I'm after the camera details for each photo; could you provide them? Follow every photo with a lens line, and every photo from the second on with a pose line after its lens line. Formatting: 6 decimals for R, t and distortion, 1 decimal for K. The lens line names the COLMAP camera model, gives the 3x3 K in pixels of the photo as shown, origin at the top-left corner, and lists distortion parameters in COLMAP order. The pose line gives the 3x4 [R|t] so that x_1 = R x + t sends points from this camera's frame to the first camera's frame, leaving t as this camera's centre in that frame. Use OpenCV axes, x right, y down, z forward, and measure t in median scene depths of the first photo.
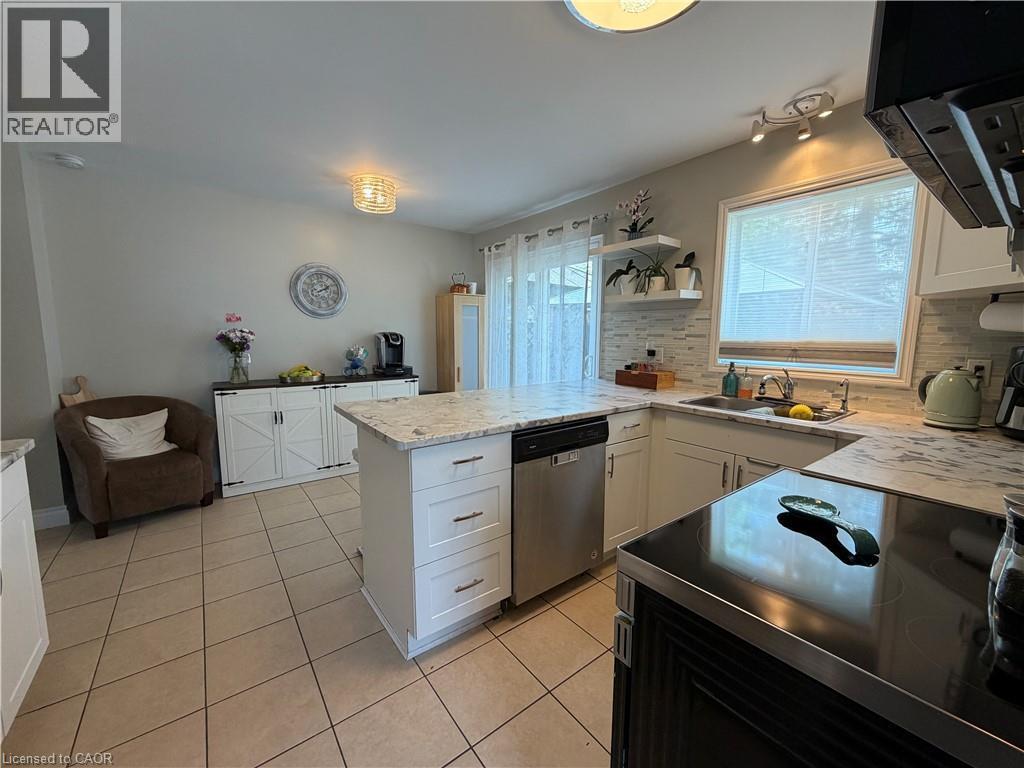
lens RADIAL K [[409.3, 0, 507.7], [0, 409.3, 385.4], [0, 0, 1]] dist [-0.000465, -0.000130]
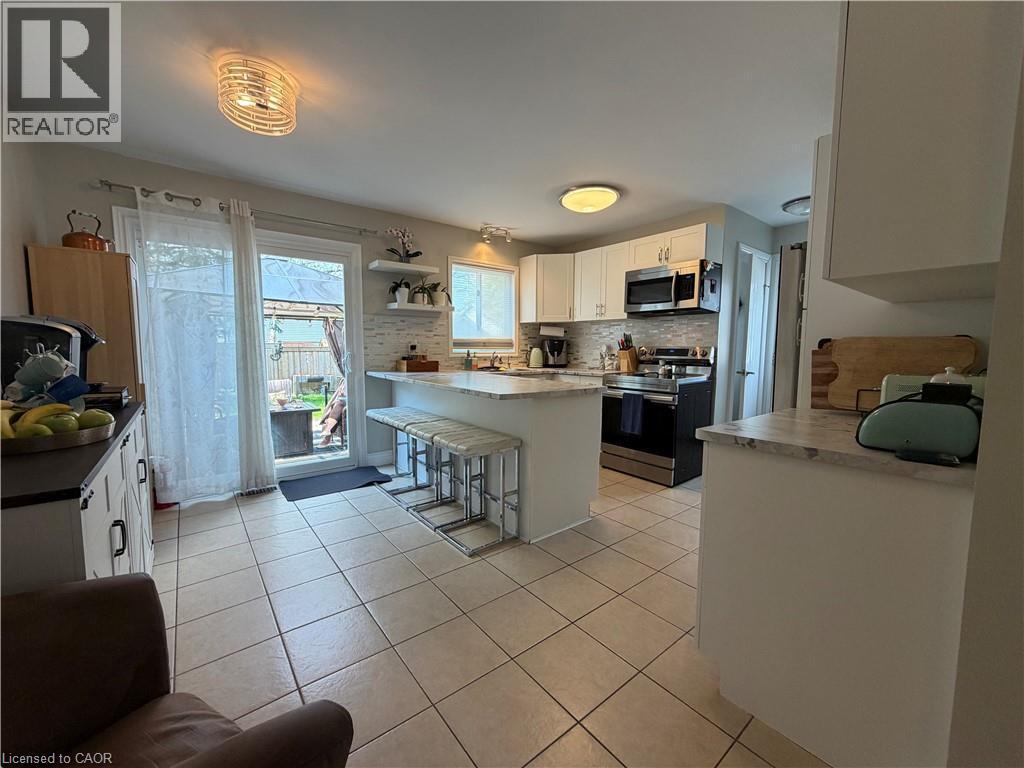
lens RADIAL K [[409.3, 0, 510.1], [0, 409.3, 384.7], [0, 0, 1]] dist [-0.000465, -0.000130]
pose [[-0.028370, -0.100068, 0.994576, -1.207253], [0.120201, 0.987415, 0.102776, -0.067900], [-0.992344, 0.122465, -0.015984, 0.834954]]
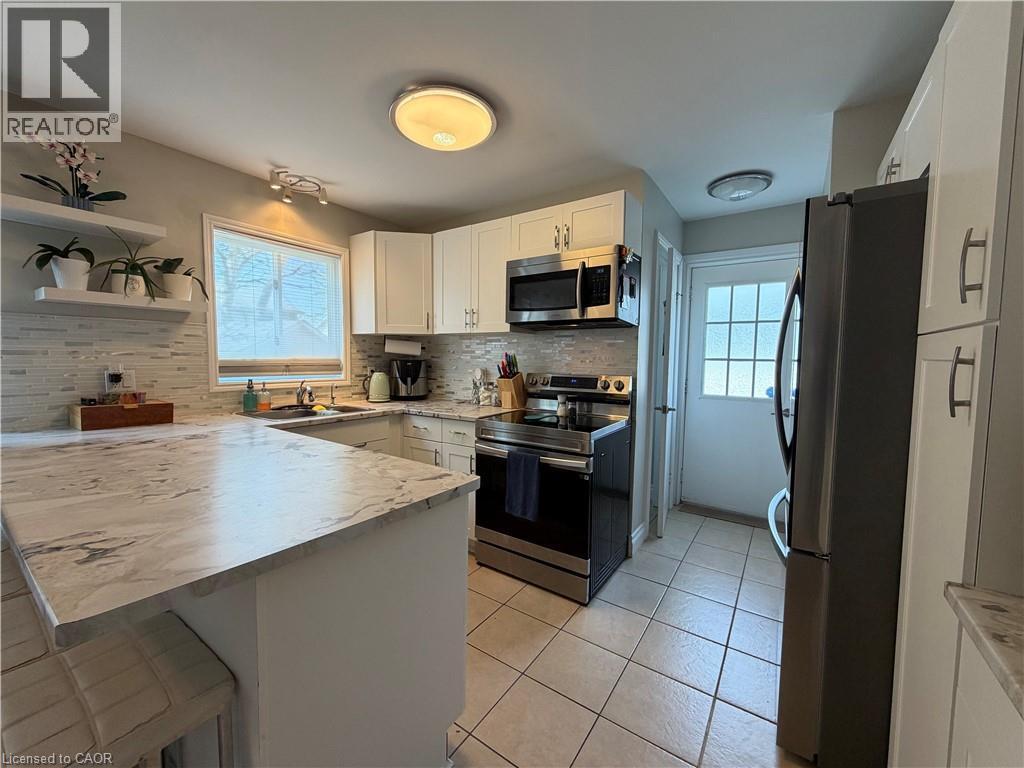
lens RADIAL K [[409.3, 0, 514.2], [0, 409.3, 386.4], [0, 0, 1]] dist [-0.000465, -0.000130]
pose [[-0.324153, -0.076810, 0.942881, -0.633883], [0.106204, 0.987443, 0.116952, -0.086761], [-0.940024, 0.138048, -0.311924, 0.669020]]
